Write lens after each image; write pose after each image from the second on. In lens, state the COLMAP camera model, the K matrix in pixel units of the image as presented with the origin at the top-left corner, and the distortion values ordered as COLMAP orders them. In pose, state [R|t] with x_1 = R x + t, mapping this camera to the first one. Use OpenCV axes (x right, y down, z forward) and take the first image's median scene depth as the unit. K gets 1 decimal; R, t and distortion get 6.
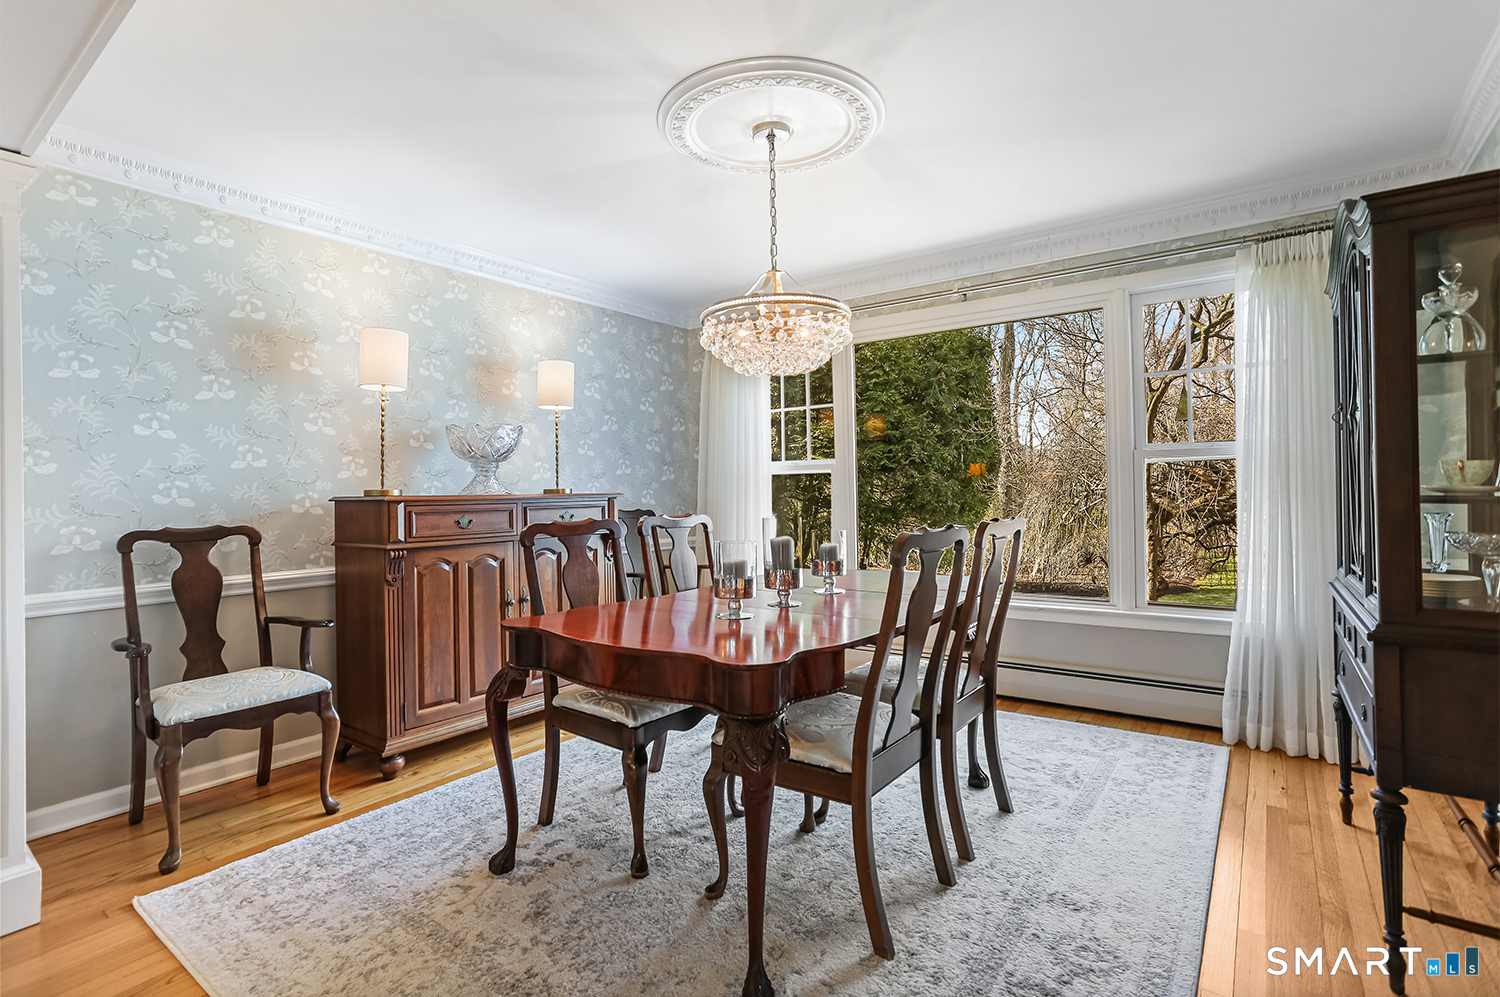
lens RADIAL K [[723.1, 0, 749.6], [0, 723.1, 490.9], [0, 0, 1]] dist [-0.002516, -0.000053]
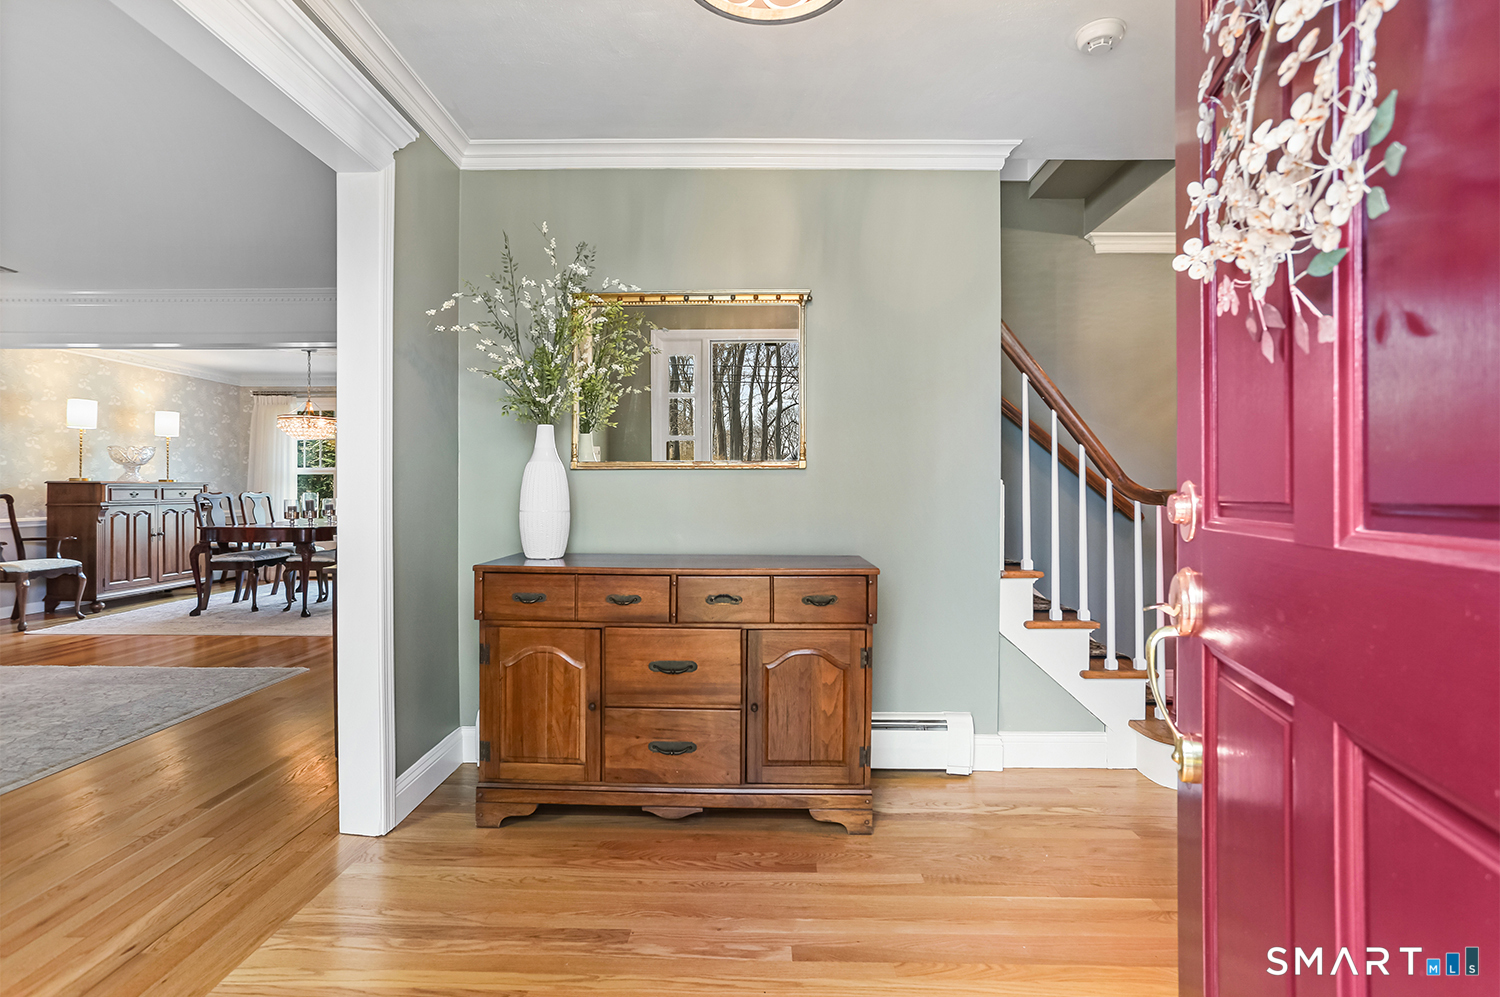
lens RADIAL K [[731.4, 0, 747.4], [0, 731.4, 488.7], [0, 0, 1]] dist [-0.053225, 0.029244]
pose [[0.811093, 0.017016, 0.584670, -0.144720], [-0.014839, 0.999854, -0.008514, 0.015828], [-0.584729, -0.001771, 0.811227, -1.525697]]
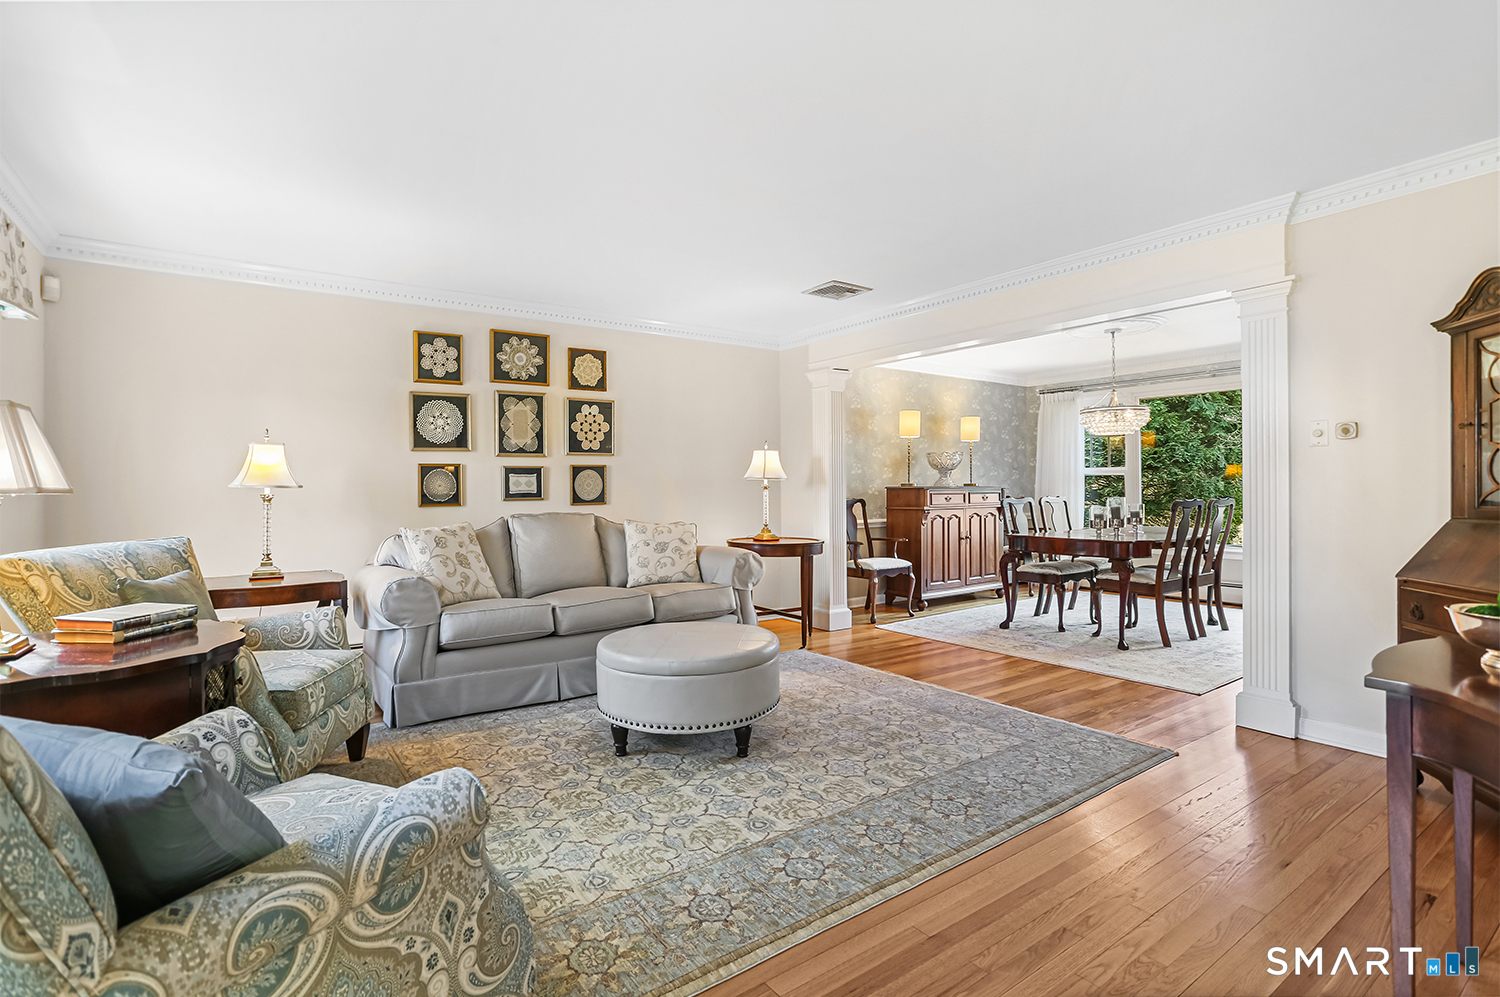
lens RADIAL K [[724.1, 0, 778.7], [0, 724.1, 487.3], [0, 0, 1]] dist [0.000535, 0.000131]
pose [[0.961598, 0.009556, -0.274295, -0.254979], [-0.008470, 0.999951, 0.005141, 0.002161], [0.274331, -0.002620, 0.961632, -1.080422]]
